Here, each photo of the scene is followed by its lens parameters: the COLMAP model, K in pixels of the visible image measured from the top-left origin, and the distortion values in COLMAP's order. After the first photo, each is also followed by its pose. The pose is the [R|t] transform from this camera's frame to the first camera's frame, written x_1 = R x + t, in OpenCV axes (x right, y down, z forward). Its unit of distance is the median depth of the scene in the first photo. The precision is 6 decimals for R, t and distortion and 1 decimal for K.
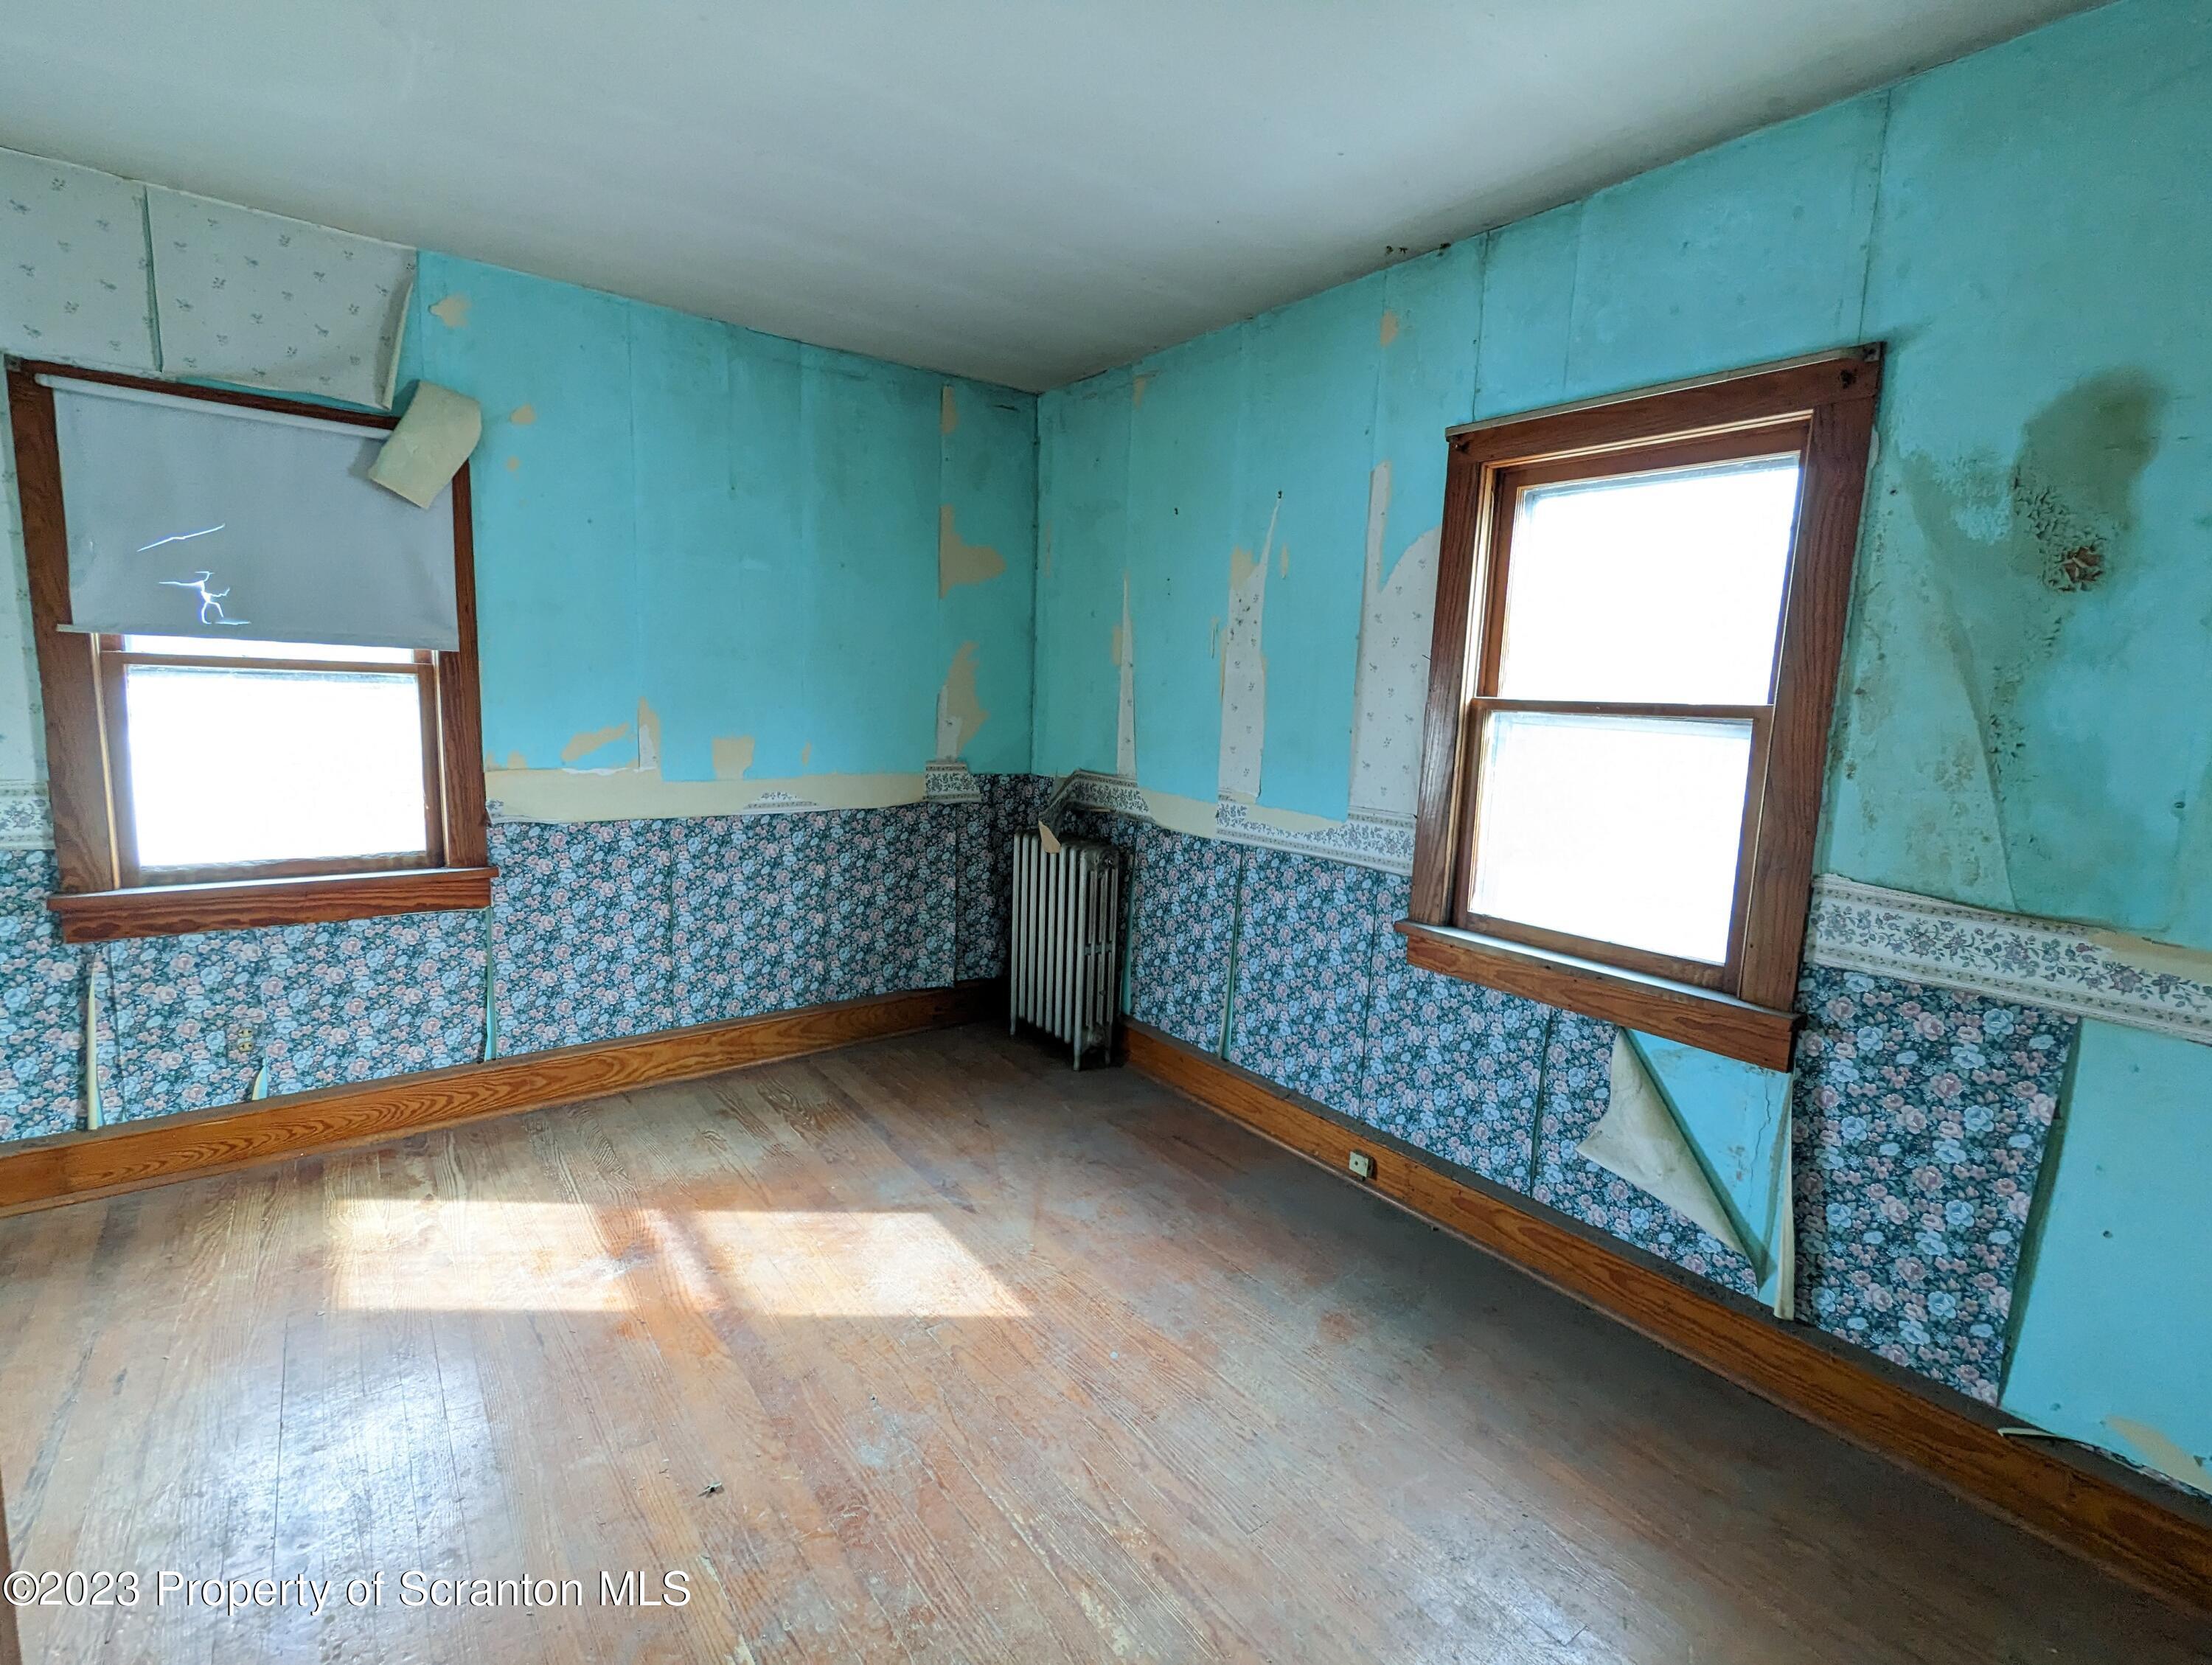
lens RADIAL K [[1047.8, 0, 1096.4], [0, 1047.8, 834.4], [0, 0, 1]] dist [-0.000609, -0.002018]
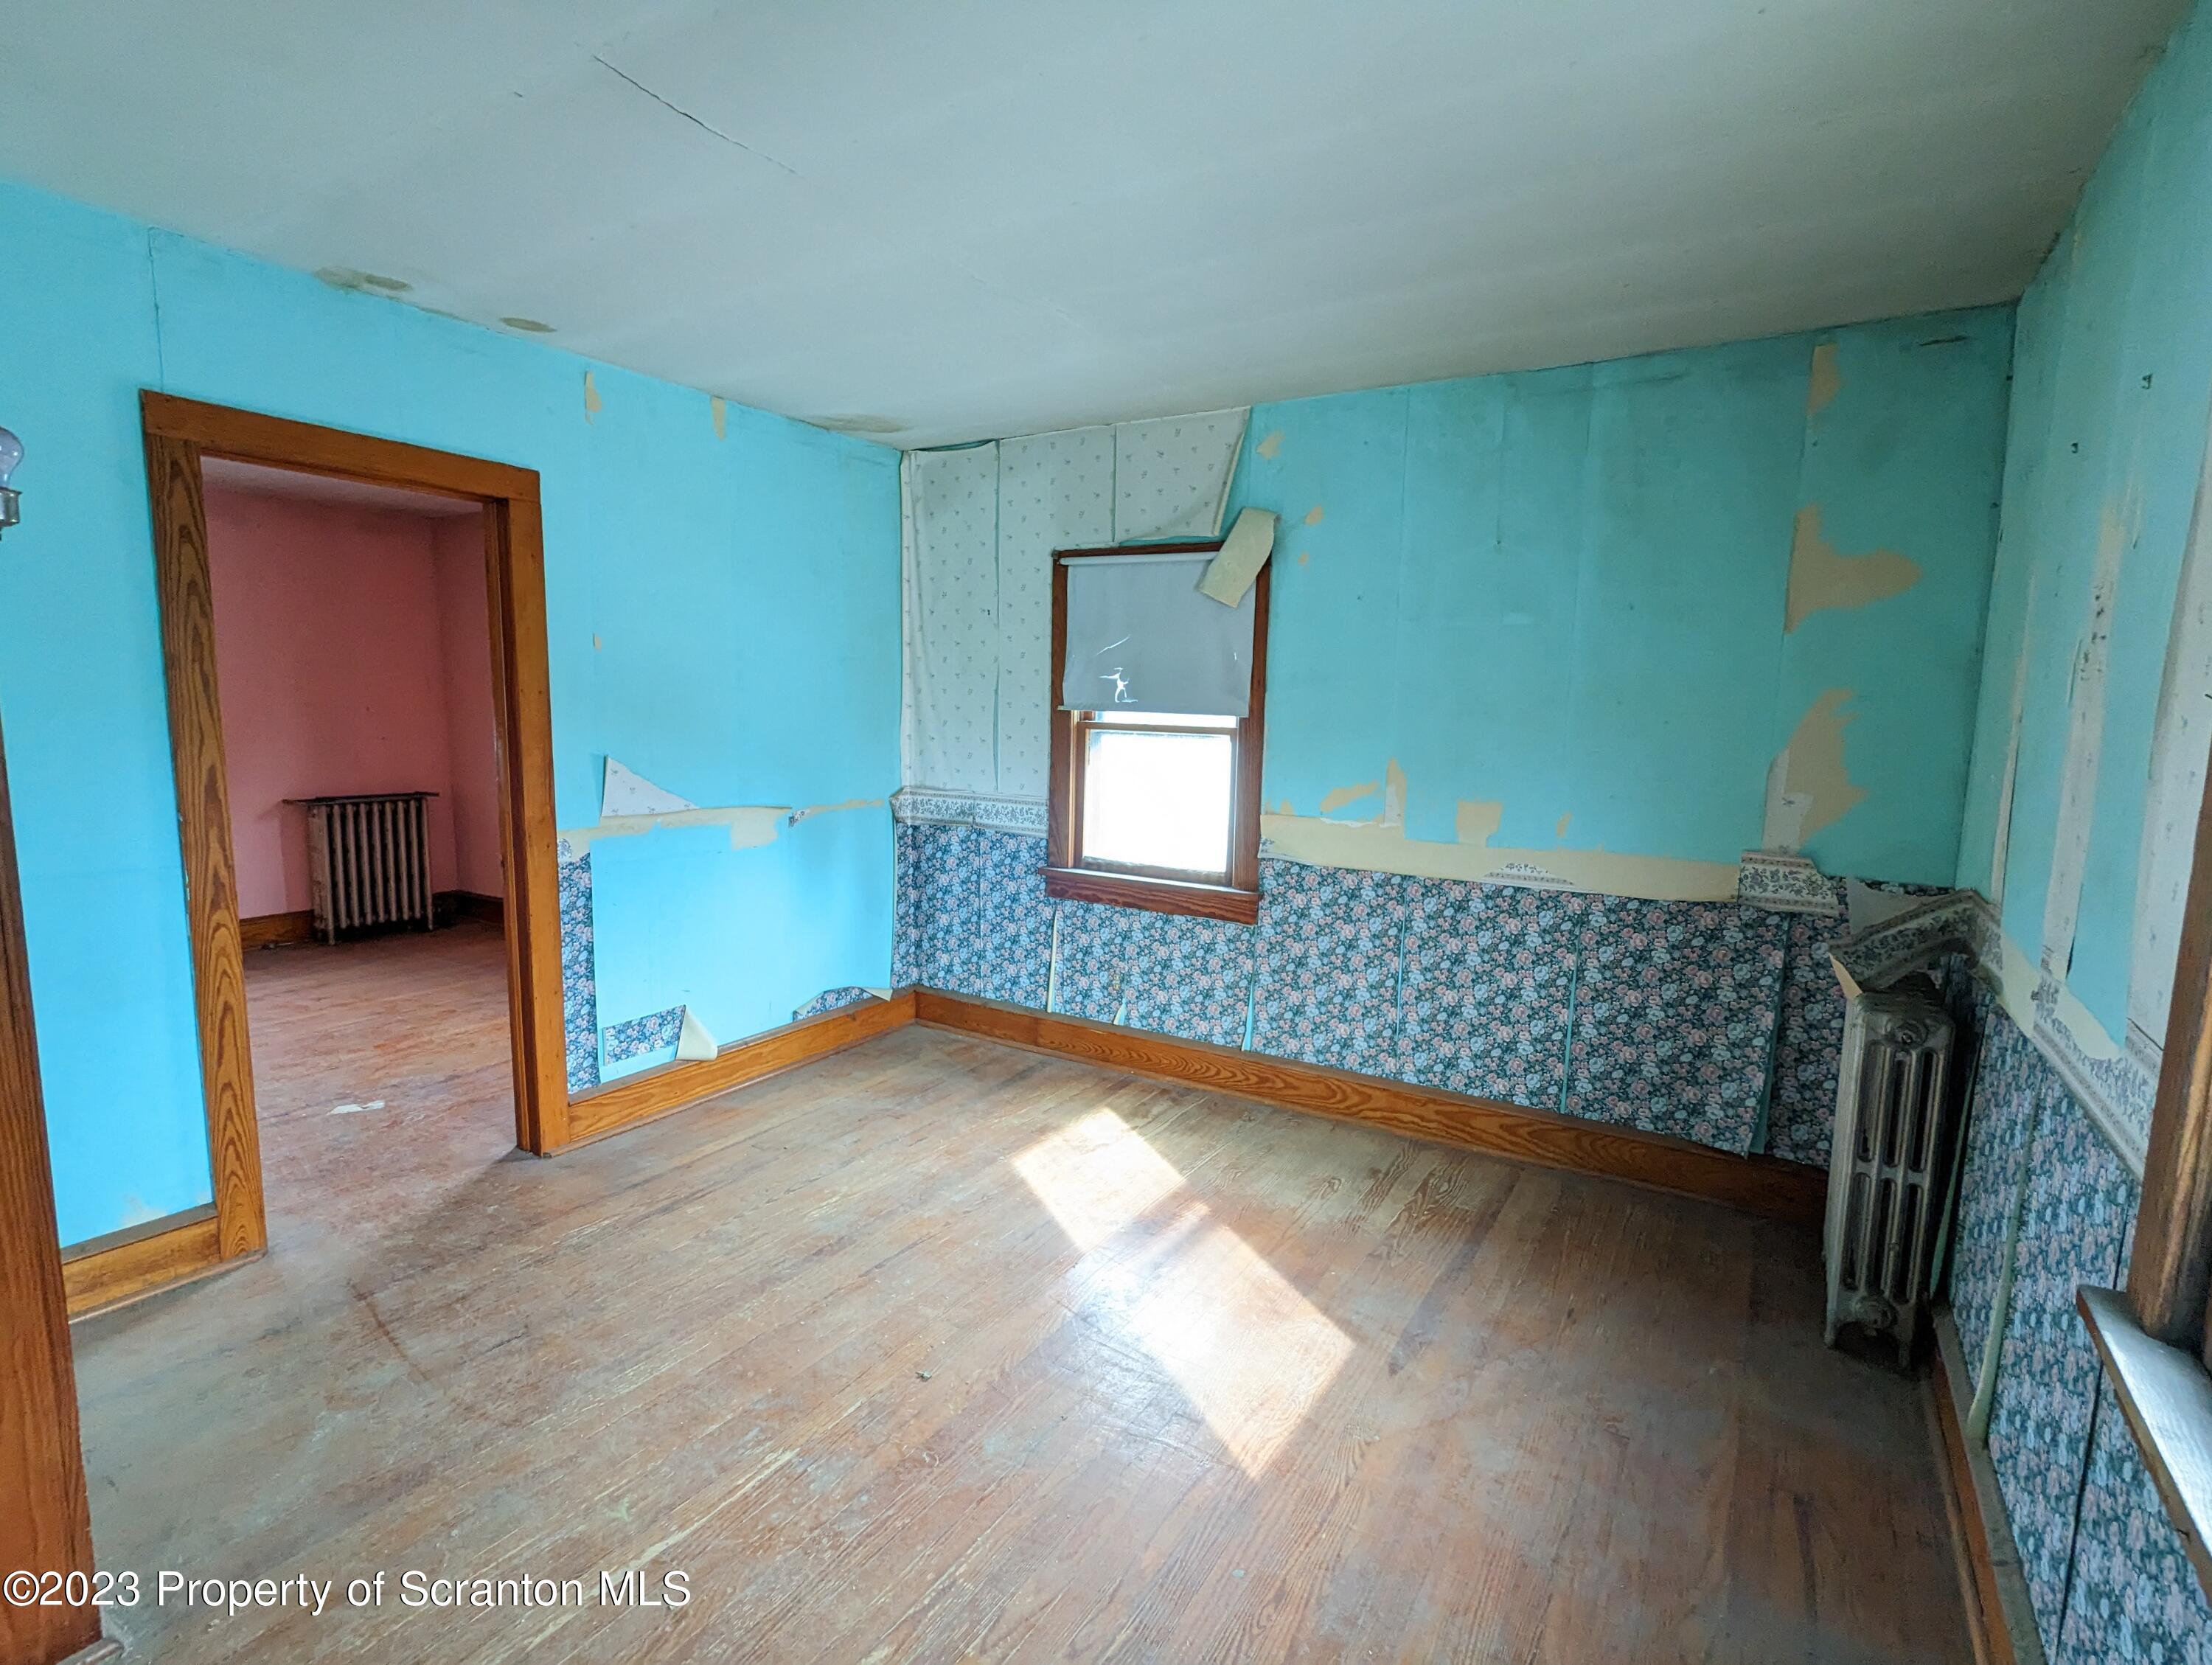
lens RADIAL K [[1029.6, 0, 1106.4], [0, 1029.6, 839.0], [0, 0, 1]] dist [-0.000872, -0.011568]
pose [[0.359280, 0.089424, -0.928936, 0.430054], [-0.143168, 0.988897, 0.039824, -0.049447], [0.922183, 0.118686, 0.368093, 0.364287]]
